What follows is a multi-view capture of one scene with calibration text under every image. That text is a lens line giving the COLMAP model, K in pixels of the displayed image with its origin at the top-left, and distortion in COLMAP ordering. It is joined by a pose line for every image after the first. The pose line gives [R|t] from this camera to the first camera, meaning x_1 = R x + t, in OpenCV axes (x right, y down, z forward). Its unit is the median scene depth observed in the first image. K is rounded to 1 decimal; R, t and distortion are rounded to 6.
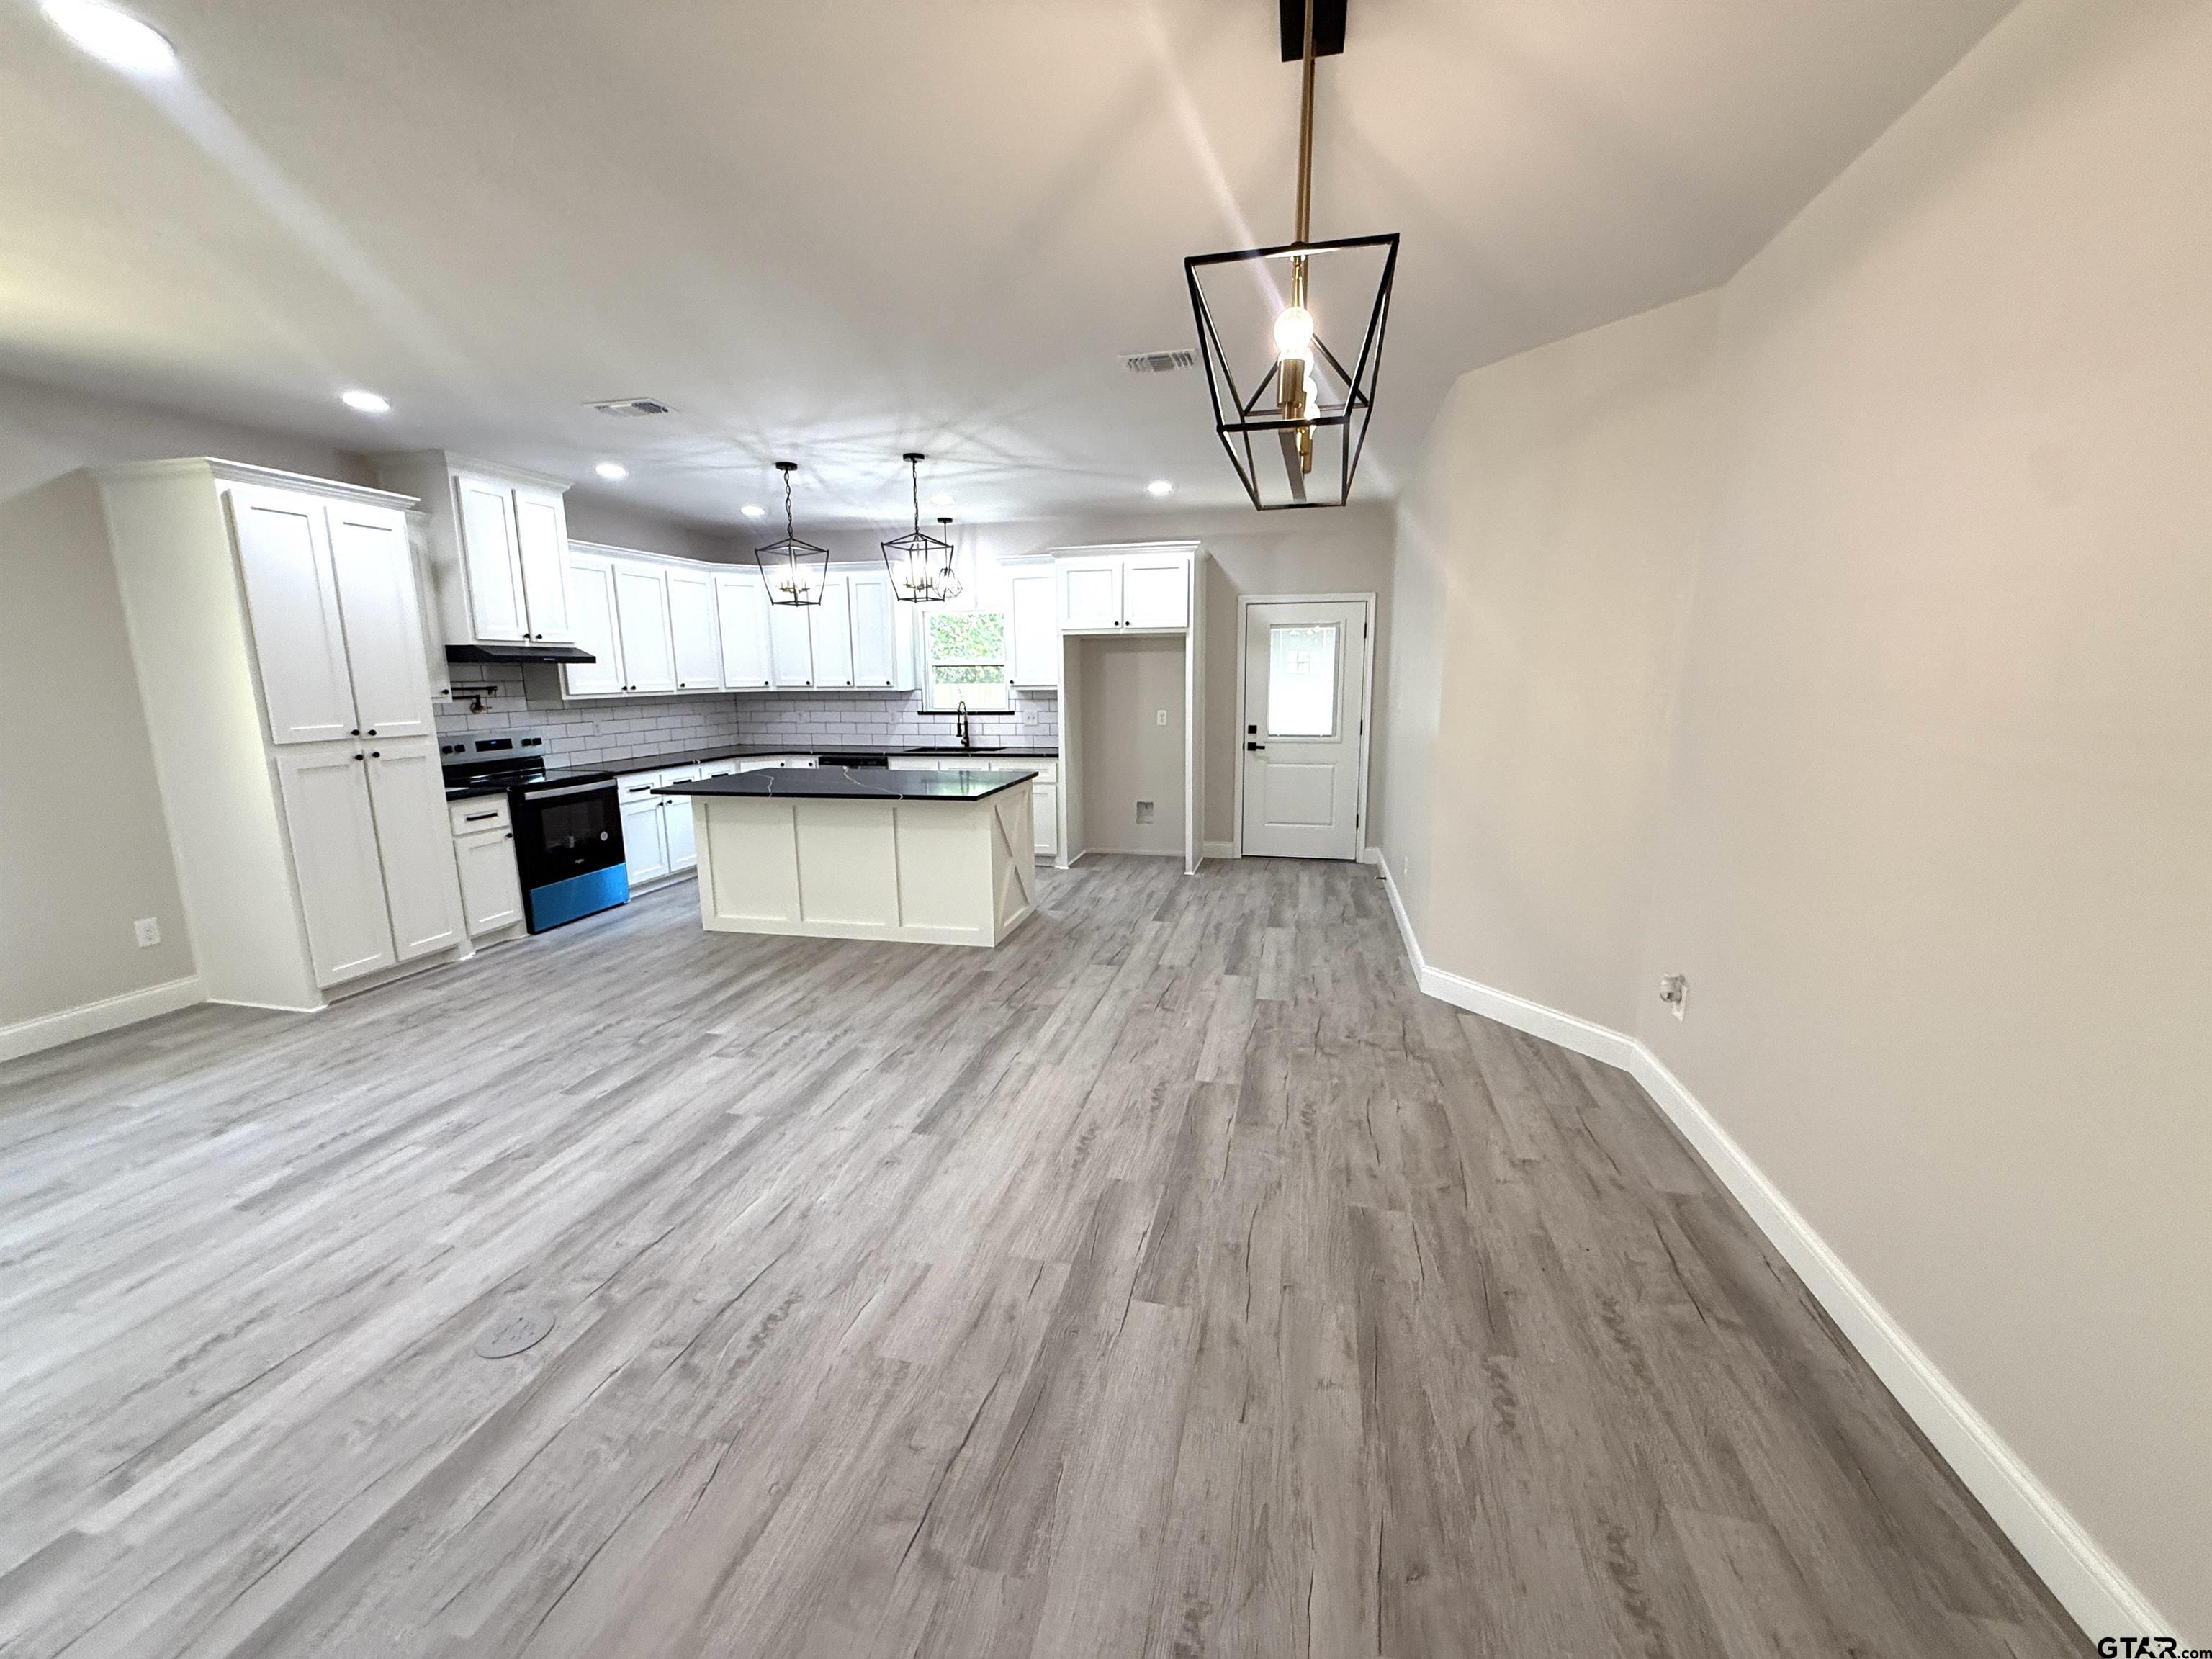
lens RADIAL K [[880.7, 0, 1101.6], [0, 880.7, 830.0], [0, 0, 1]] dist [0.002008, -0.000527]
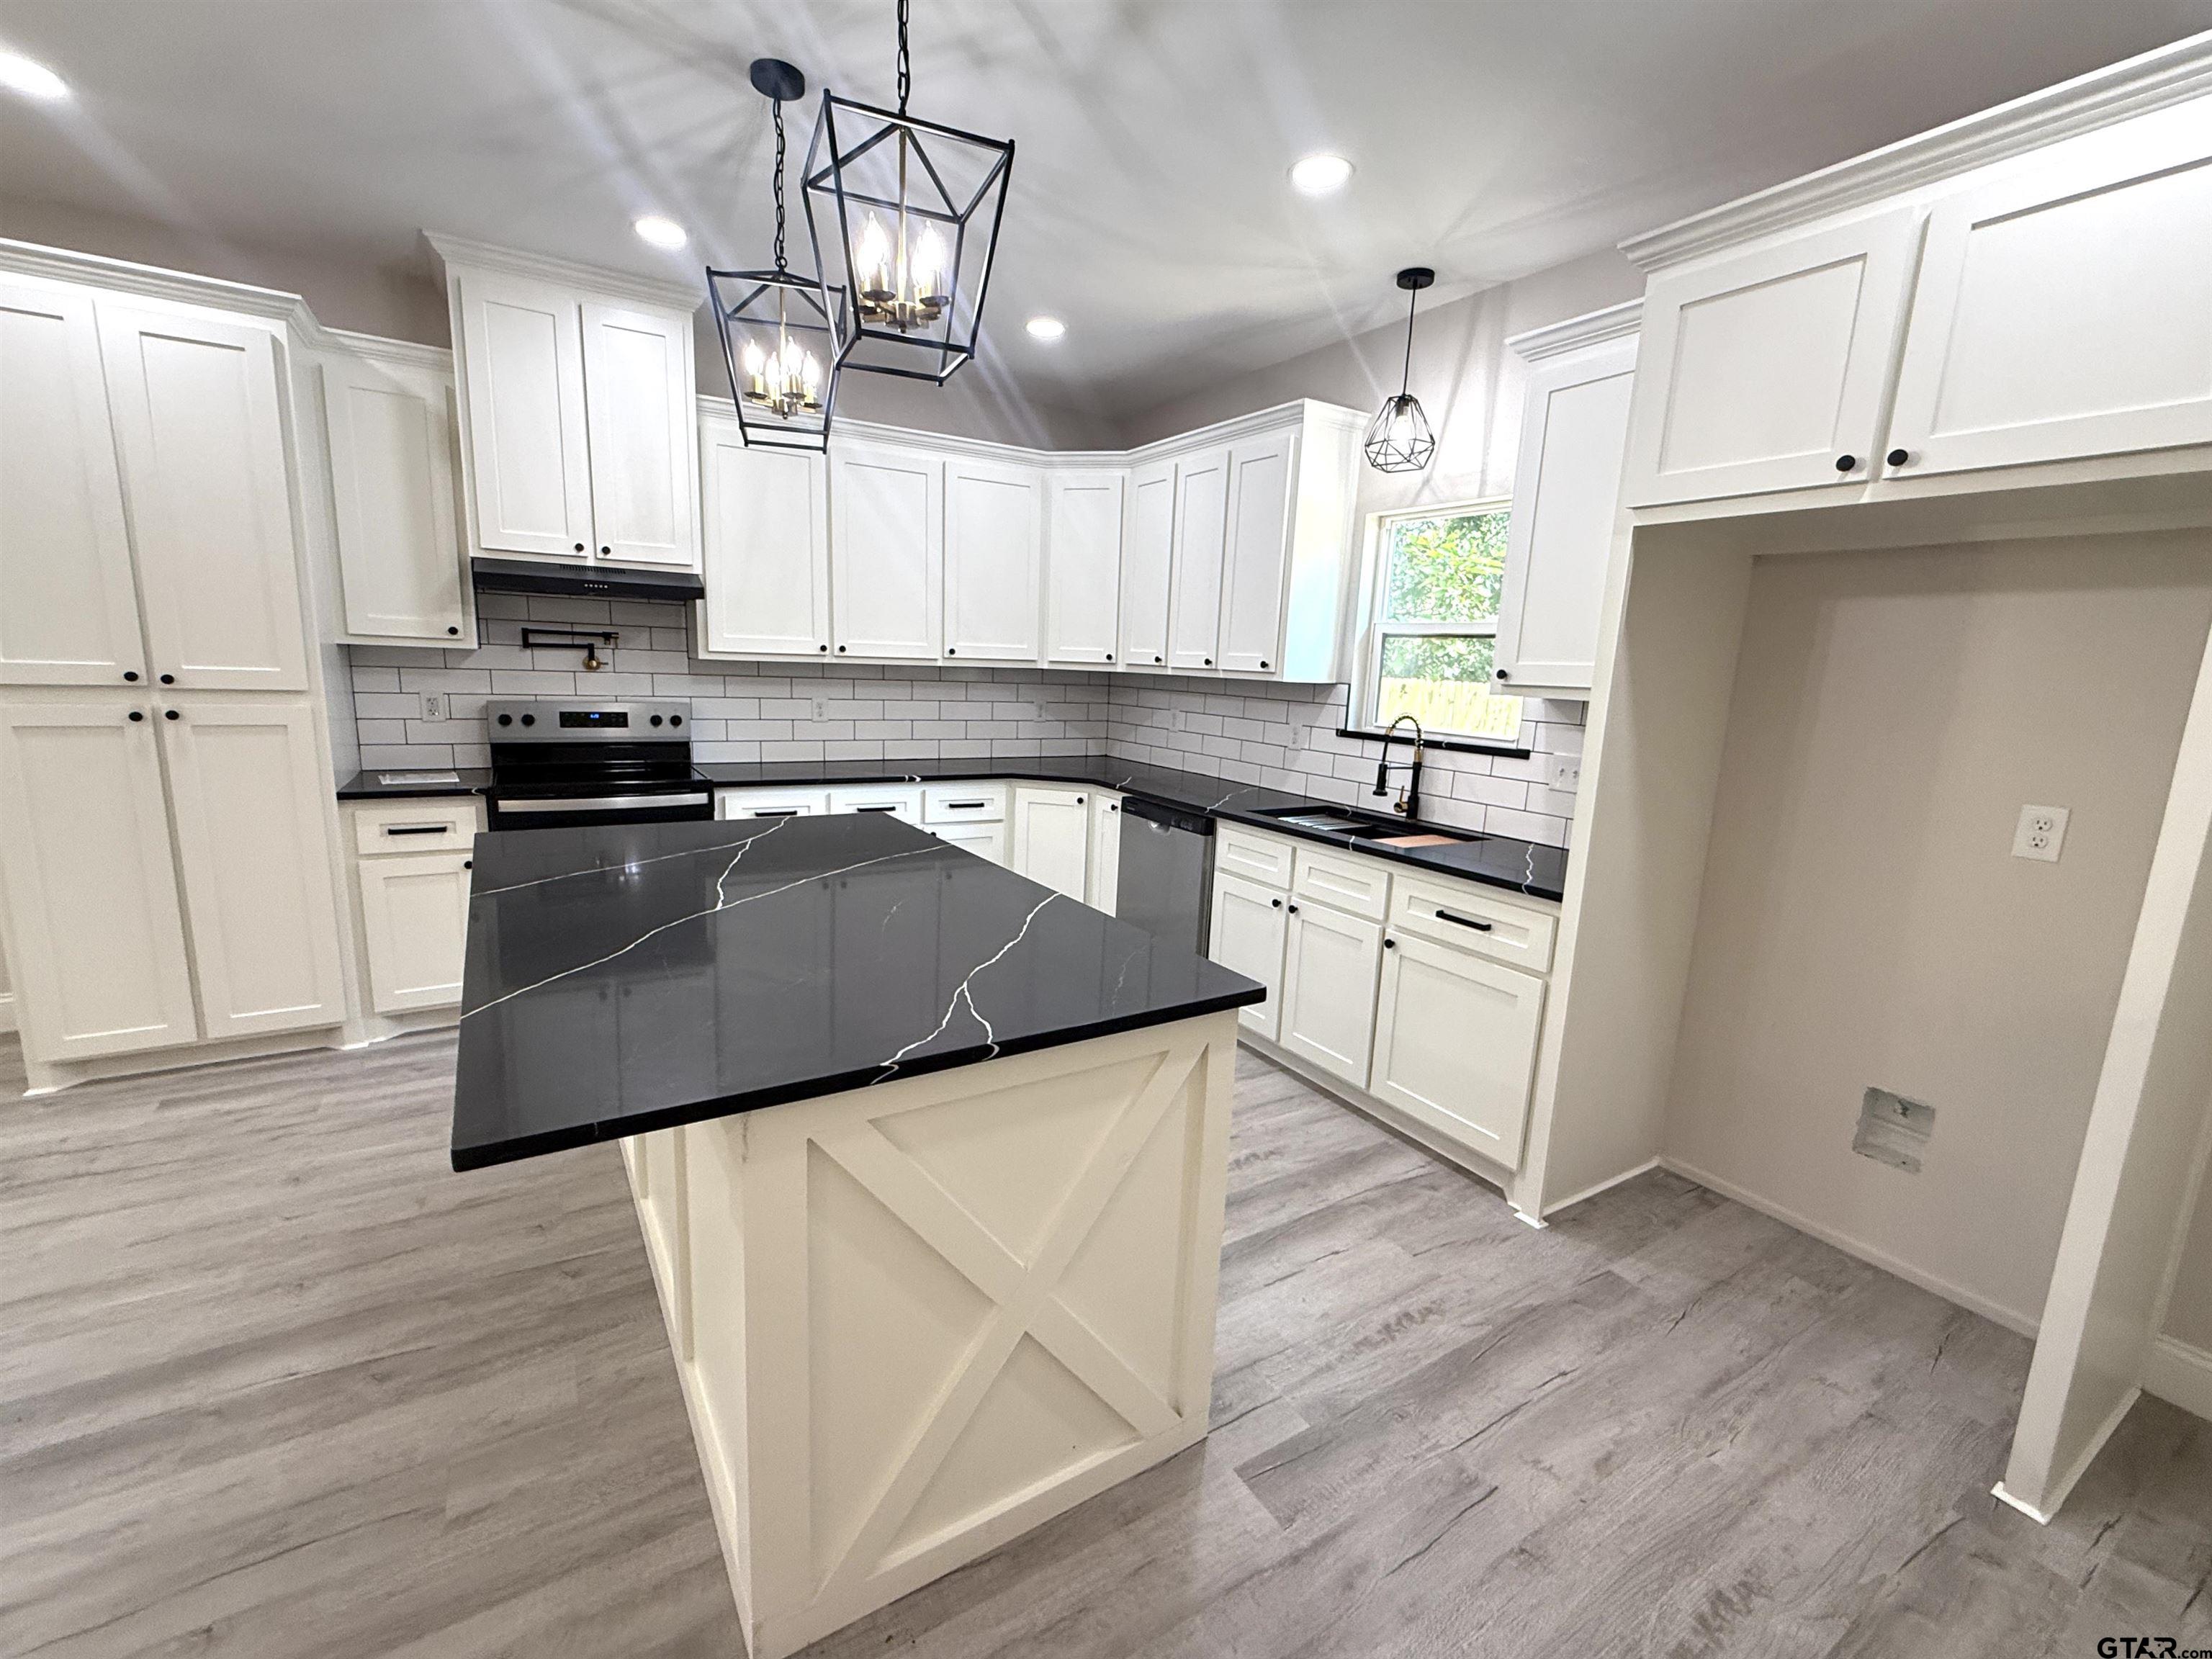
lens RADIAL K [[934.6, 0, 1102.0], [0, 934.6, 831.2], [0, 0, 1]] dist [-0.000153, 0.000433]
pose [[0.703528, 0.166564, -0.690873, 0.112574], [-0.173410, 0.982995, 0.060406, -0.166767], [0.689186, 0.077307, 0.720449, 1.034953]]
